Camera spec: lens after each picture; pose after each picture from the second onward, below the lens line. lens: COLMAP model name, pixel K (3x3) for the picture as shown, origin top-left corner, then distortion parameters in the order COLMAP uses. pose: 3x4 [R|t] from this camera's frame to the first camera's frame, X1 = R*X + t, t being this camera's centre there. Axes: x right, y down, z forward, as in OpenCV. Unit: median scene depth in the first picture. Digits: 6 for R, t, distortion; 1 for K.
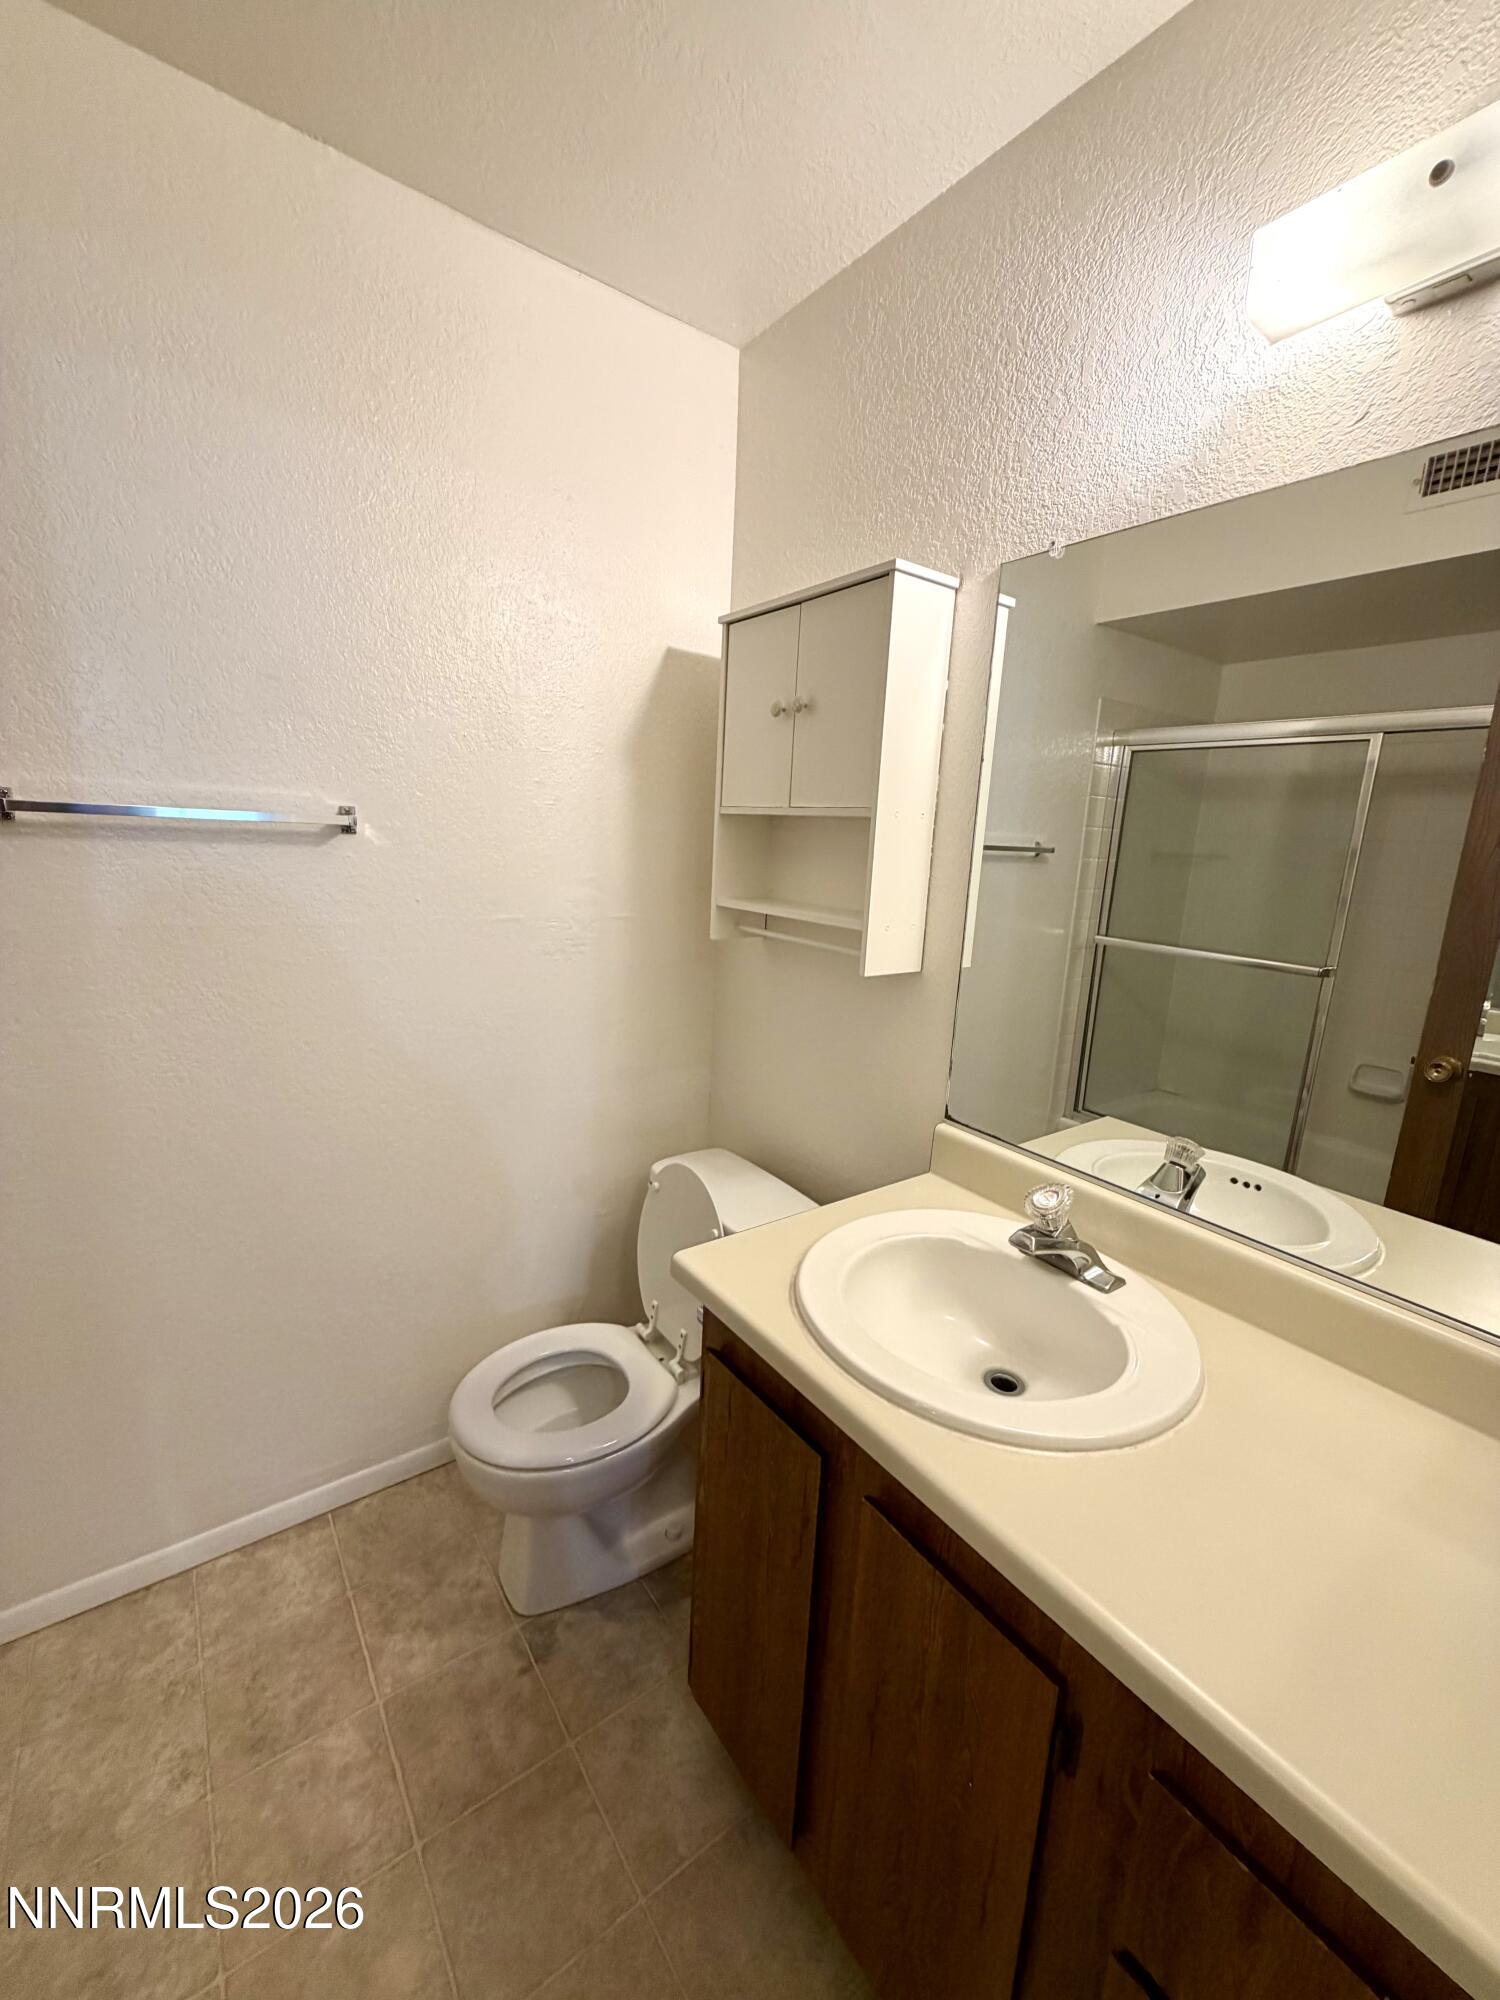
lens RADIAL K [[794.1, 0, 744.4], [0, 794.1, 998.1], [0, 0, 1]] dist [-0.002997, 0.000361]
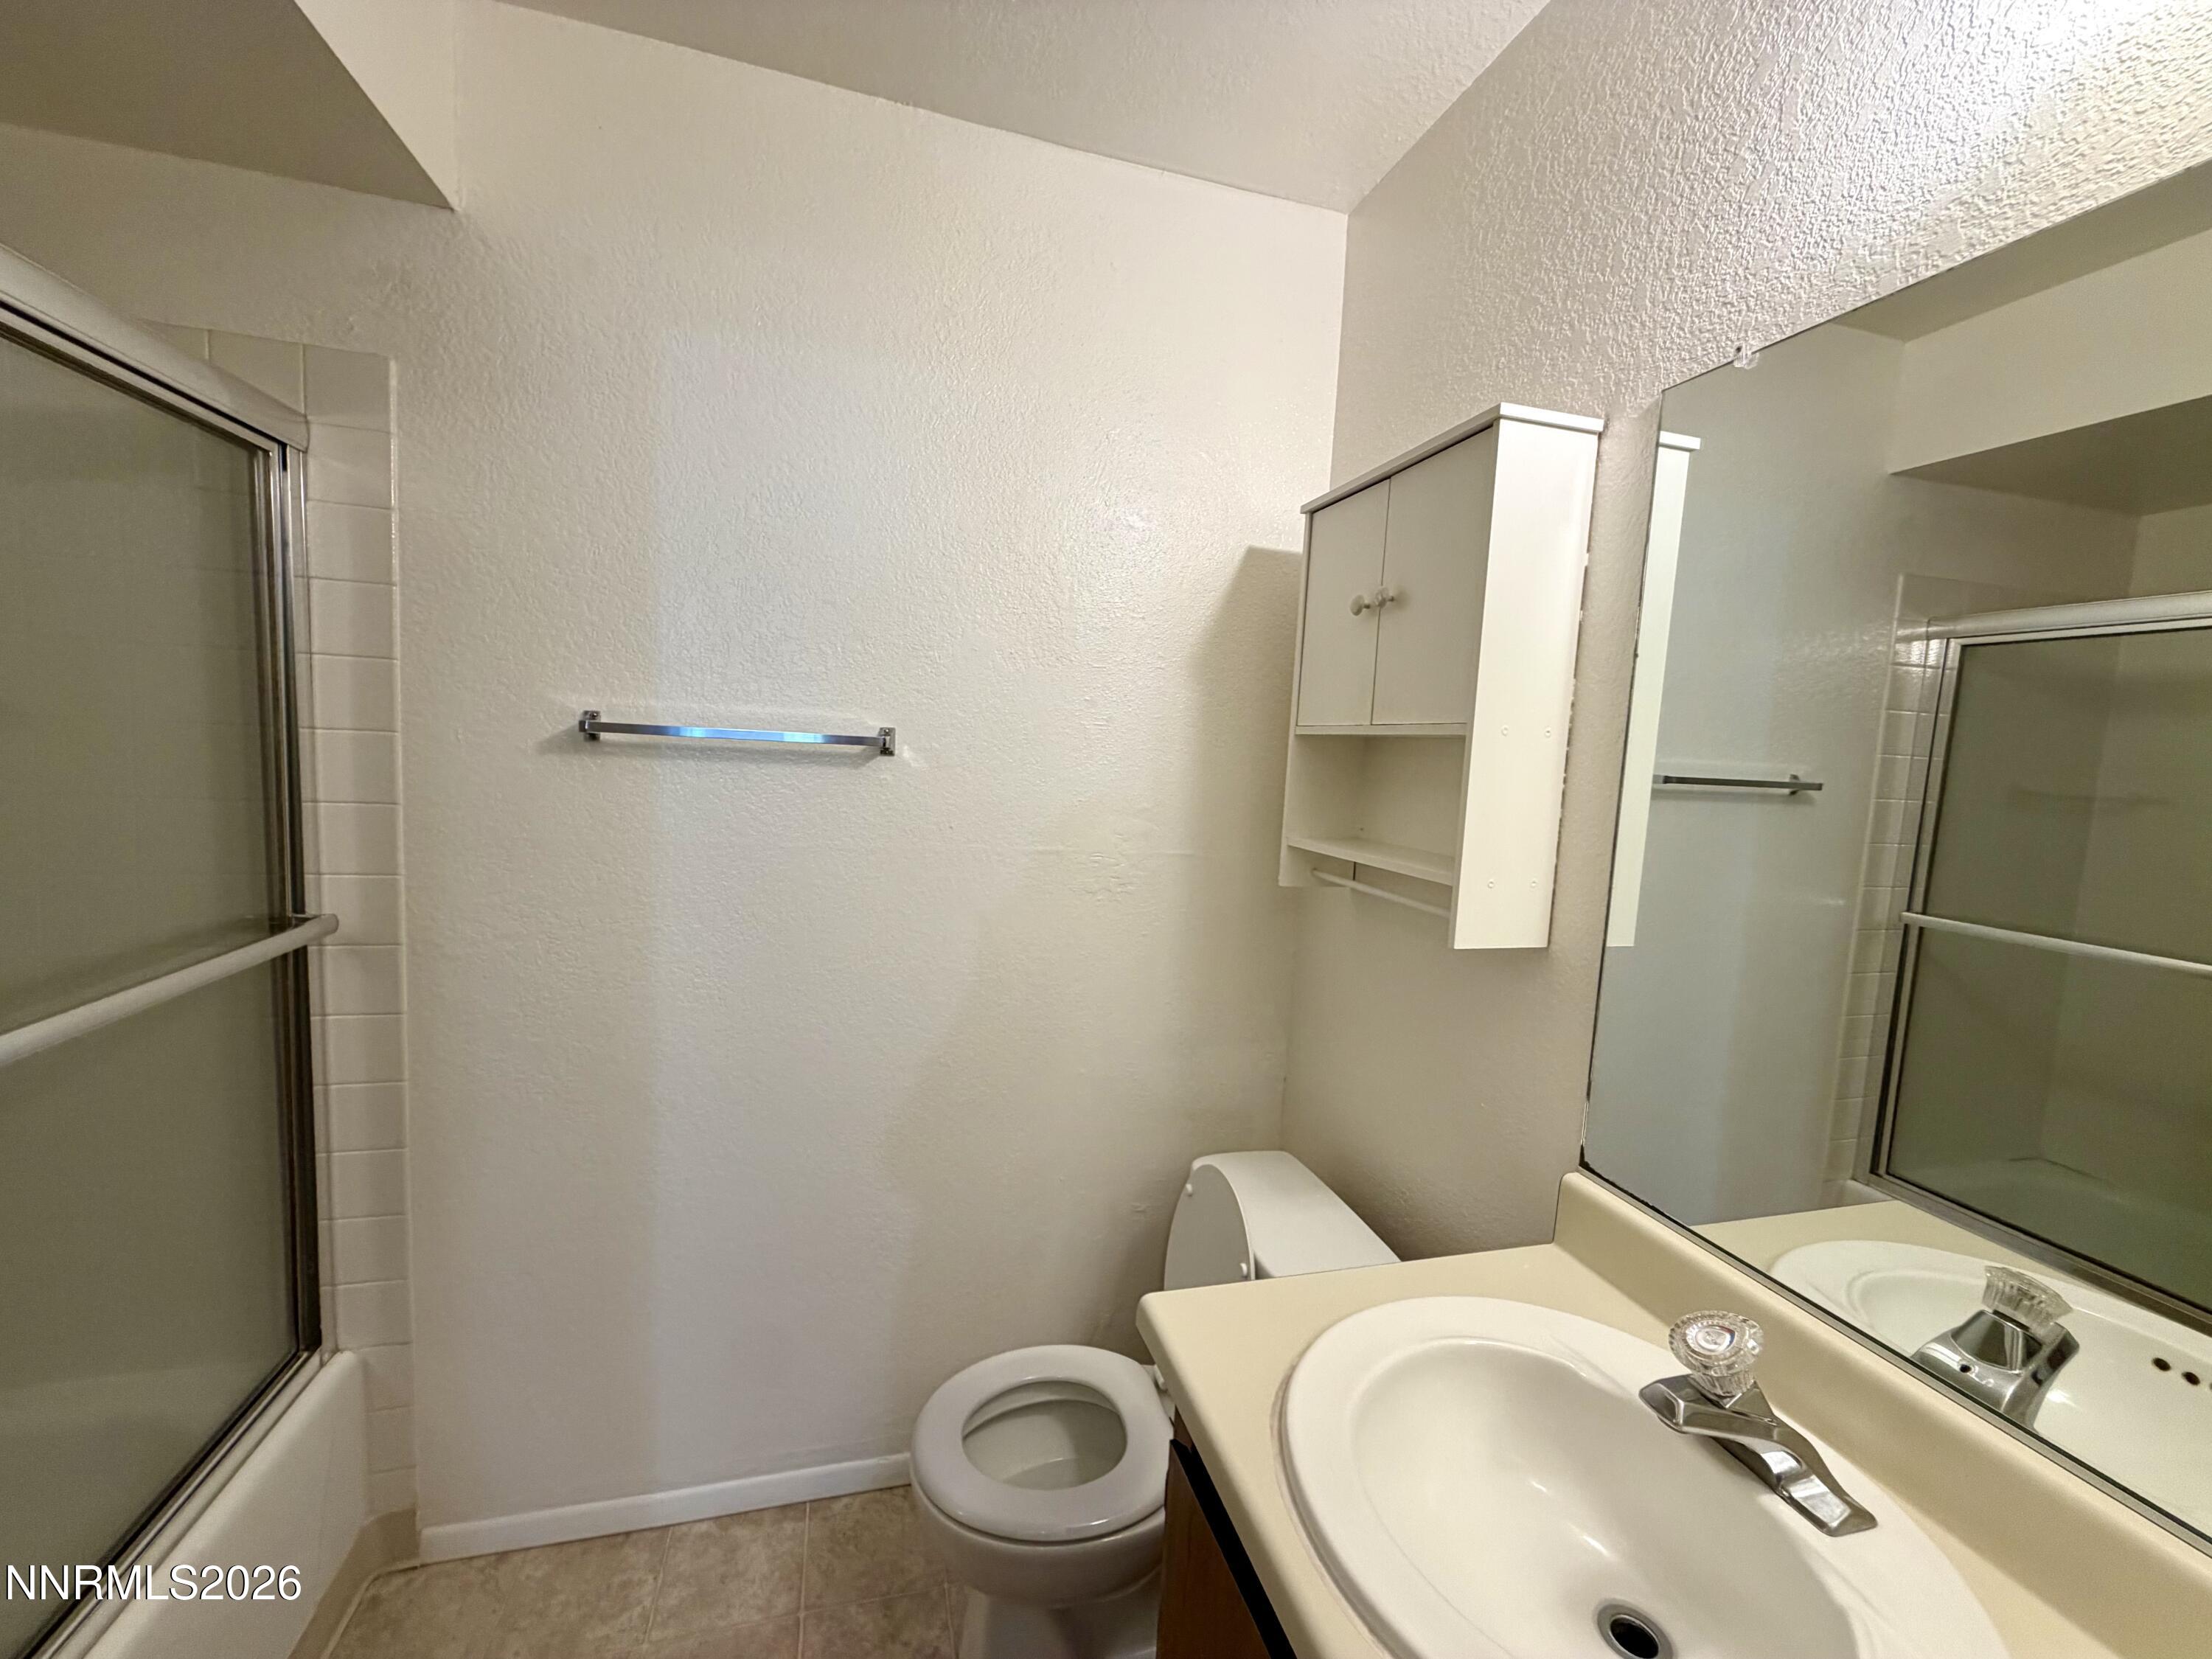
lens RADIAL K [[878.3, 0, 1099.6], [0, 878.3, 834.1], [0, 0, 1]] dist [-0.002997, 0.000361]
pose [[0.934852, 0.034930, -0.353316, 0.120918], [-0.078504, 0.990853, -0.109757, -0.016499], [0.346251, 0.130343, 0.929043, 0.114252]]
